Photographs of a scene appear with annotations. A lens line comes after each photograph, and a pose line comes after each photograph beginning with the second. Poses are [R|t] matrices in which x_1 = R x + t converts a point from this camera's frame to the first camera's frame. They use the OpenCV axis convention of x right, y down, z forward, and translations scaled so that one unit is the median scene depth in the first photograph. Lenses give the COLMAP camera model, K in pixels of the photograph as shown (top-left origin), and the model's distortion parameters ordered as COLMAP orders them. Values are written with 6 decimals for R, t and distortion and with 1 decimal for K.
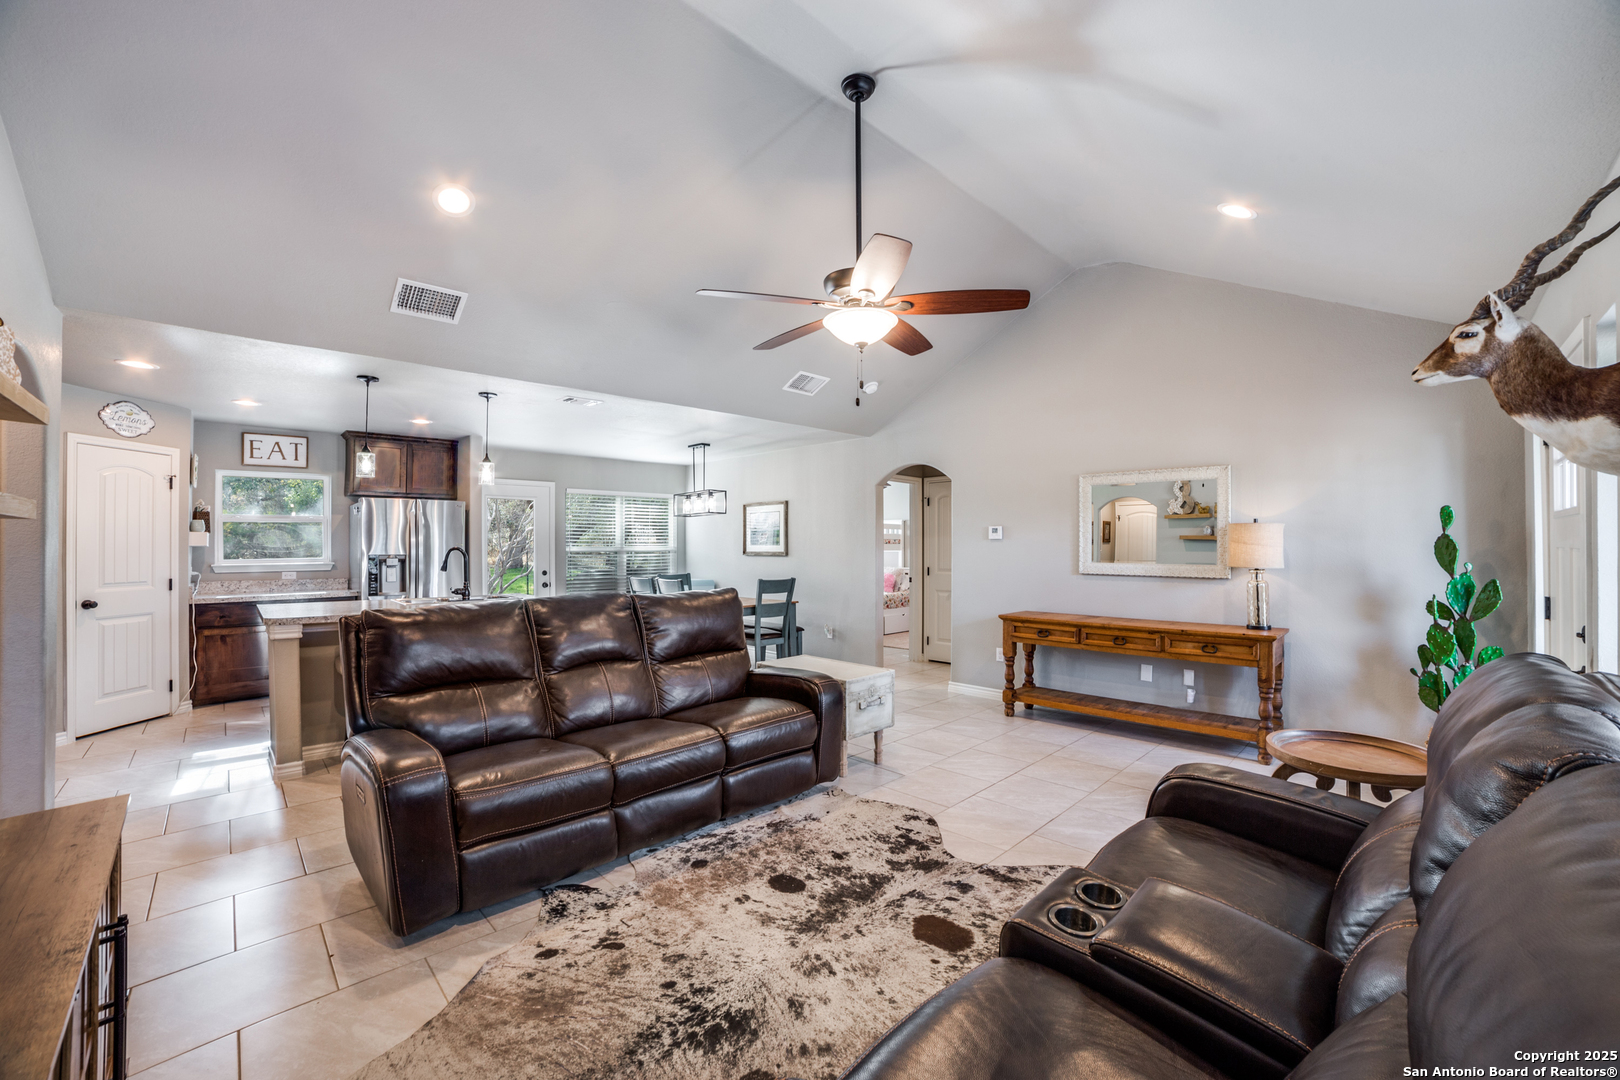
lens RADIAL K [[650.1, 0, 814.5], [0, 650.1, 540.2], [0, 0, 1]] dist [-0.106256, 0.036456]
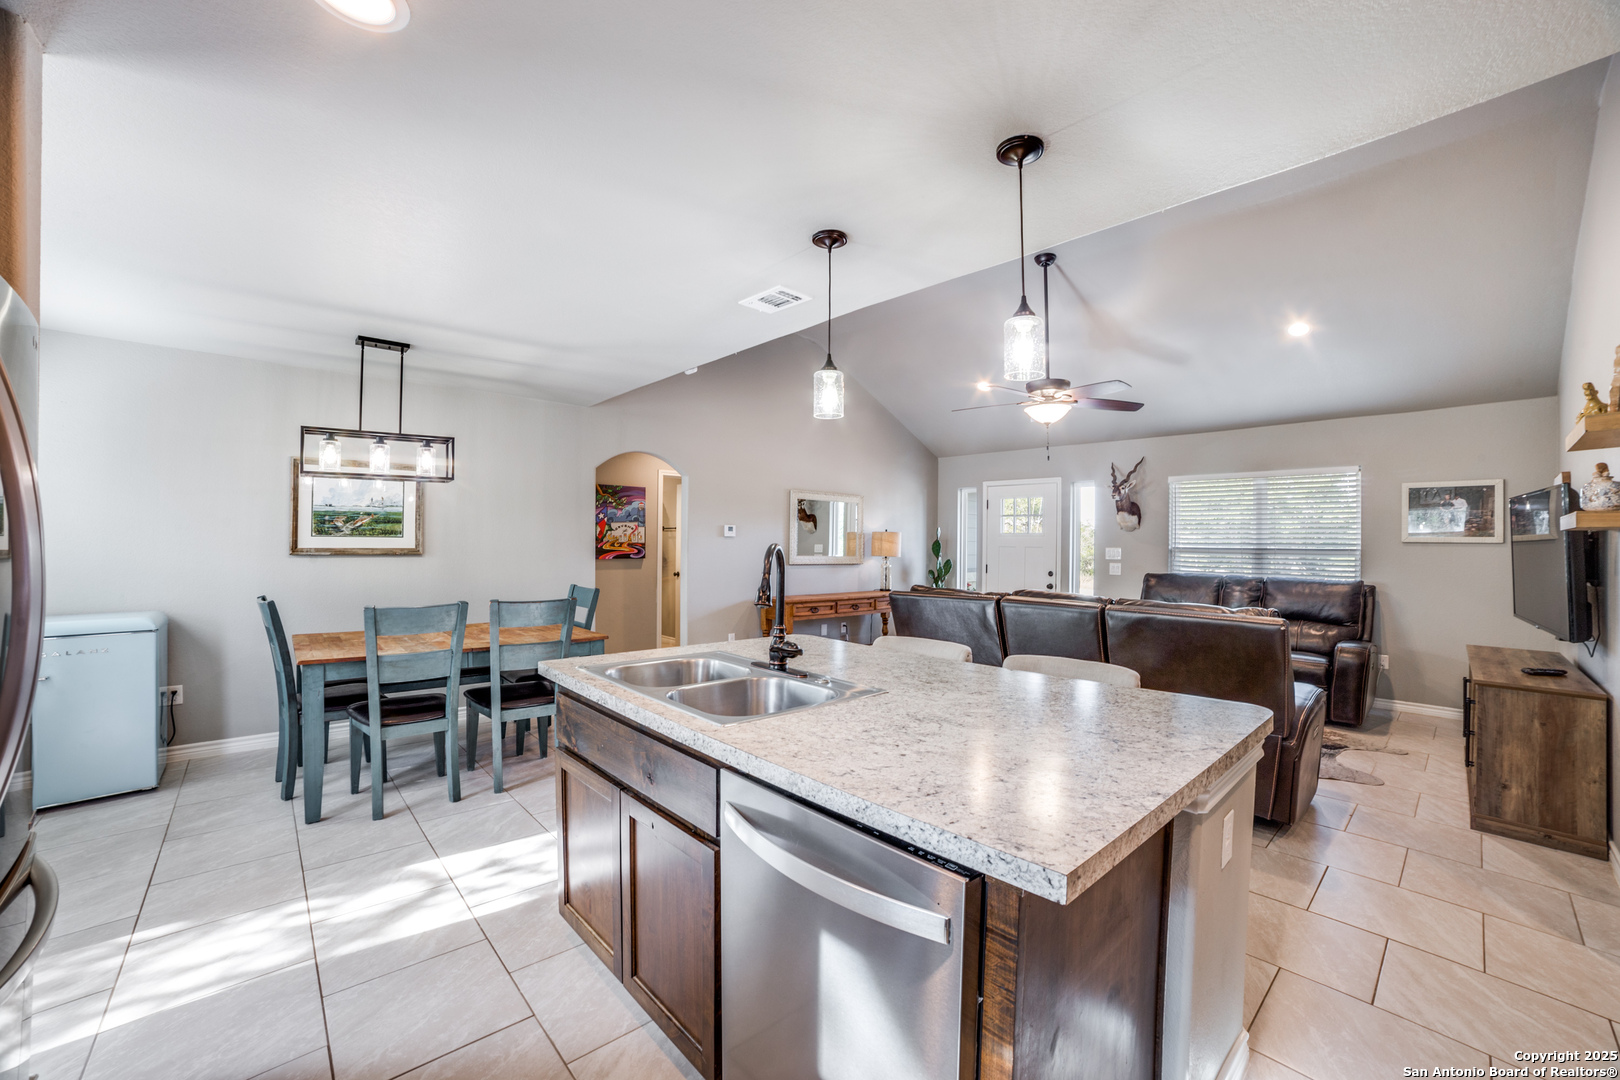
lens RADIAL K [[650.1, 0, 814.5], [0, 650.1, 540.2], [0, 0, 1]] dist [-0.106256, 0.036456]
pose [[0.037875, 0.006490, 0.999261, -1.789980], [-0.019689, 0.999790, -0.005747, 0.017025], [-0.999089, -0.019457, 0.037994, 1.729884]]
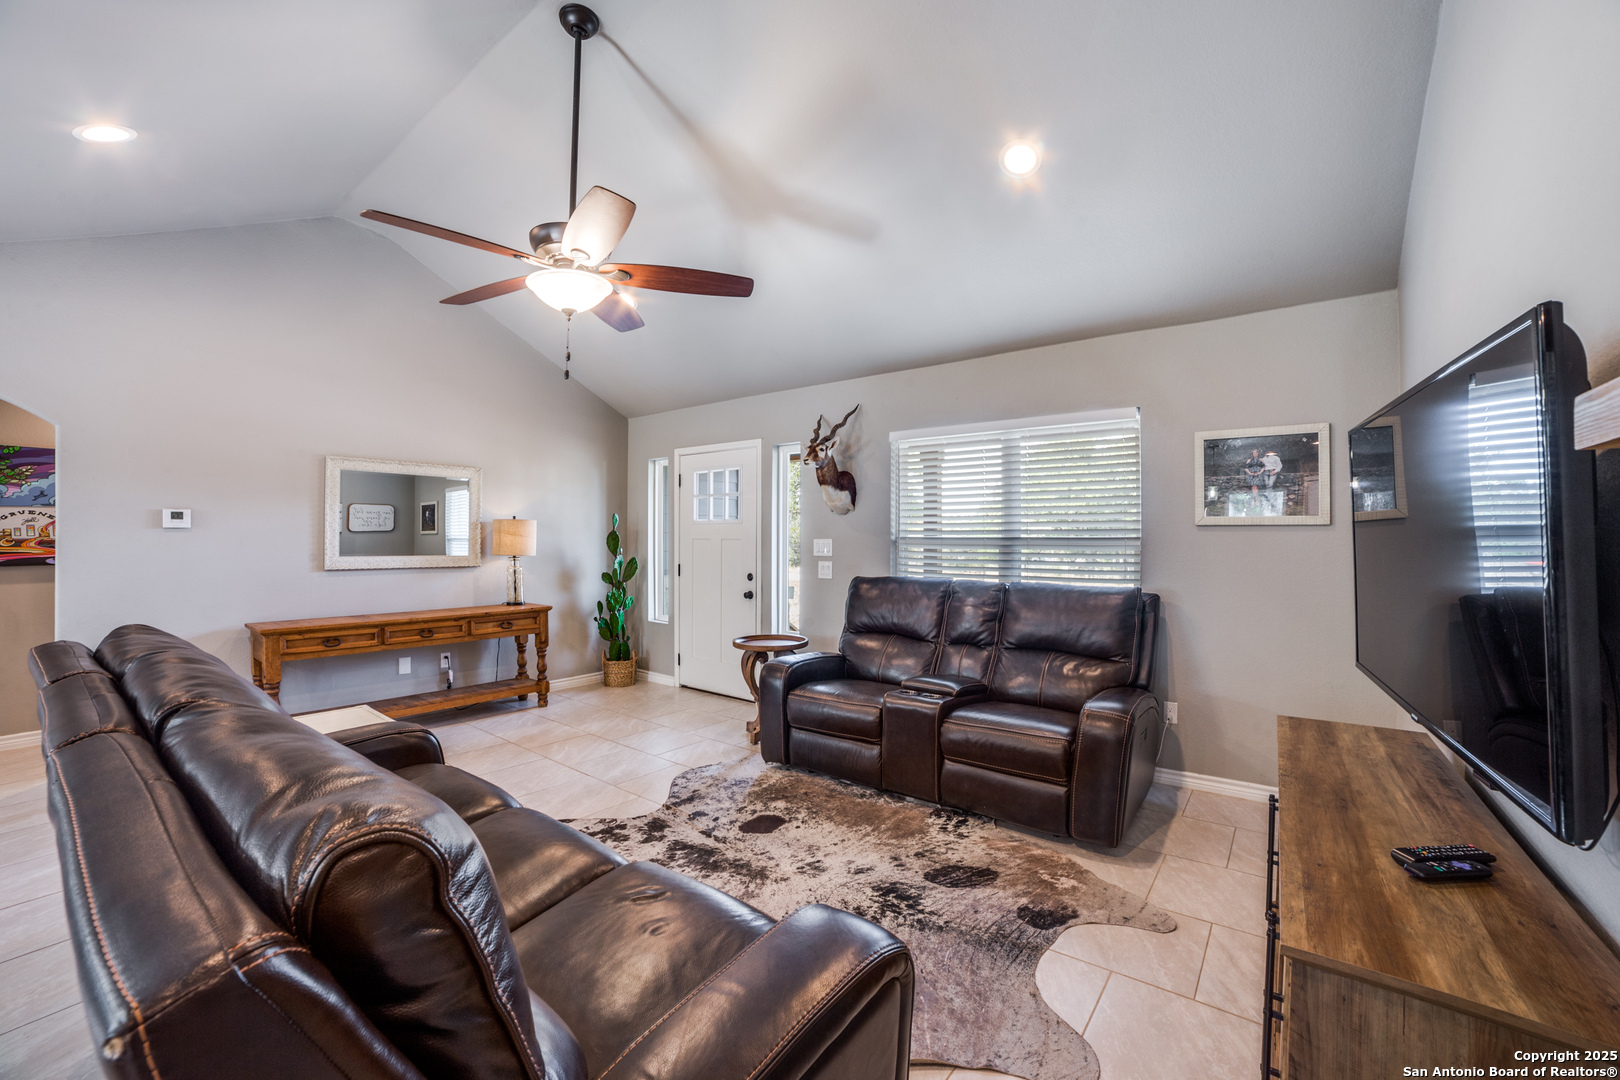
lens RADIAL K [[650.1, 0, 814.5], [0, 650.1, 540.2], [0, 0, 1]] dist [-0.106256, 0.036456]
pose [[-0.133564, -0.002315, 0.991038, -0.955000], [-0.008054, 0.999967, 0.001250, 0.010694], [-0.991007, -0.007815, -0.133578, 0.877876]]
